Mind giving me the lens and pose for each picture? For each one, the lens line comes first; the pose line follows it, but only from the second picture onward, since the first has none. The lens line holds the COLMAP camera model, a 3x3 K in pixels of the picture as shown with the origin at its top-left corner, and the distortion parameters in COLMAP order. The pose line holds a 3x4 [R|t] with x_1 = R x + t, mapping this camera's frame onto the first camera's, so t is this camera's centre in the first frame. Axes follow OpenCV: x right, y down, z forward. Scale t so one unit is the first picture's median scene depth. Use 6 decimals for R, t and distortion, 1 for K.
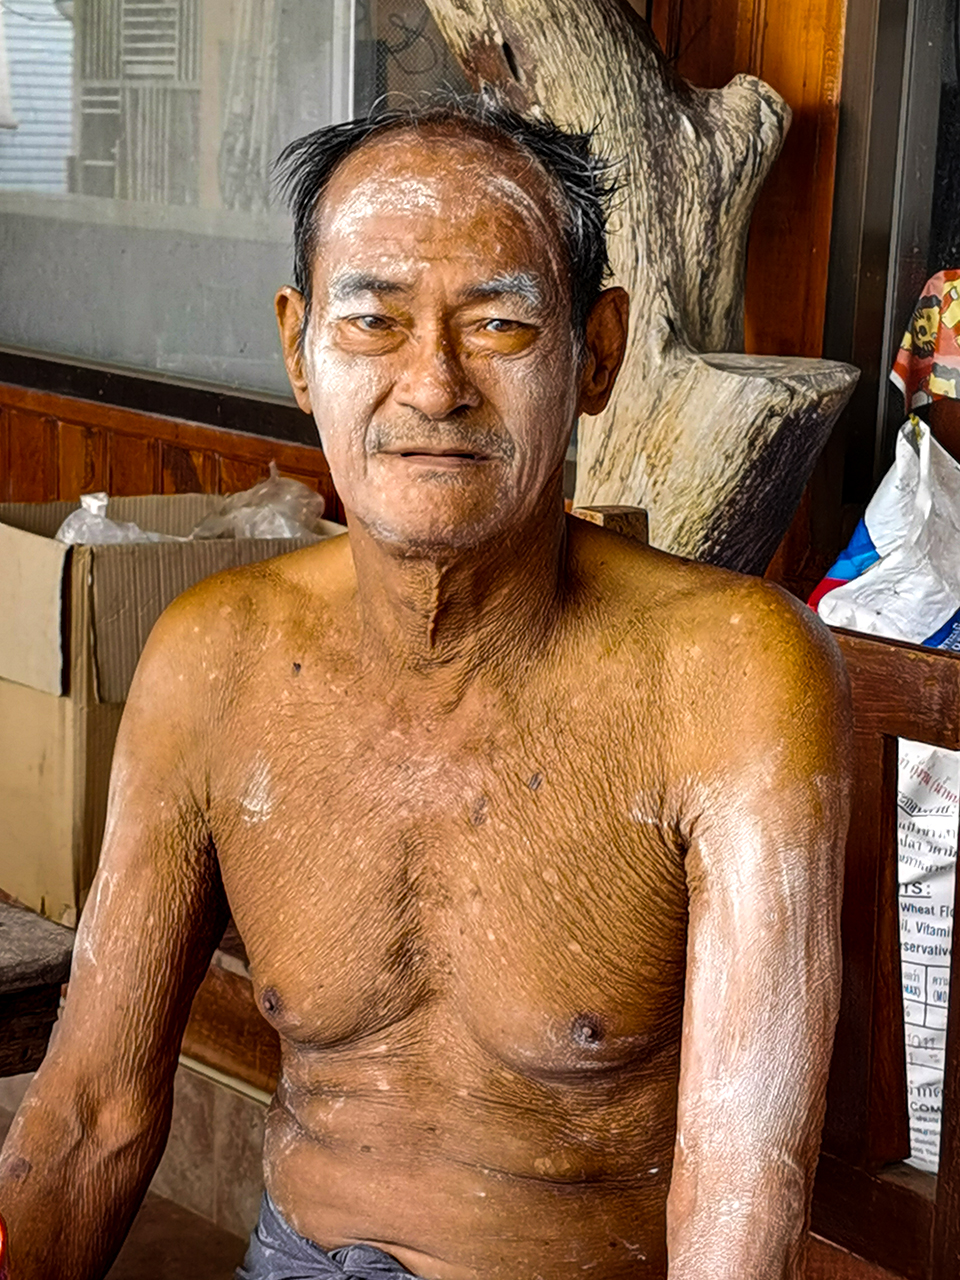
lens RADIAL K [[2941.3, 0, 478.8], [0, 2941.3, 478.5], [0, 0, 1]] dist [1.306321, -8.782989]
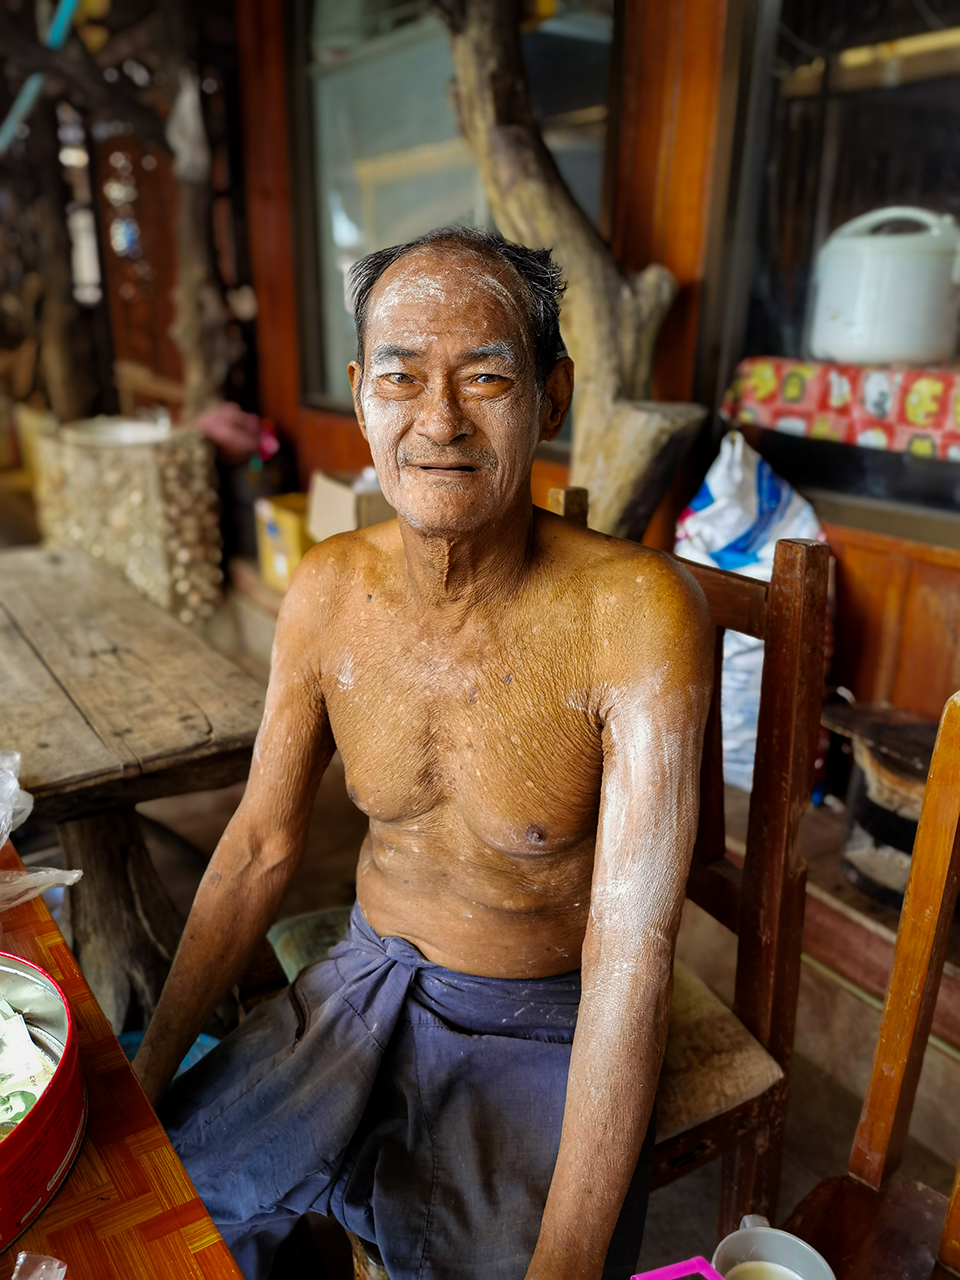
lens RADIAL K [[1087.0, 0, 440.3], [0, 1087.0, 637.0], [0, 0, 1]] dist [0.071724, 0.000512]
pose [[0.995161, 0.012529, -0.097452, 0.038904], [0.003942, 0.985948, 0.167007, -0.016019], [0.098174, -0.166583, 0.981128, 0.436648]]
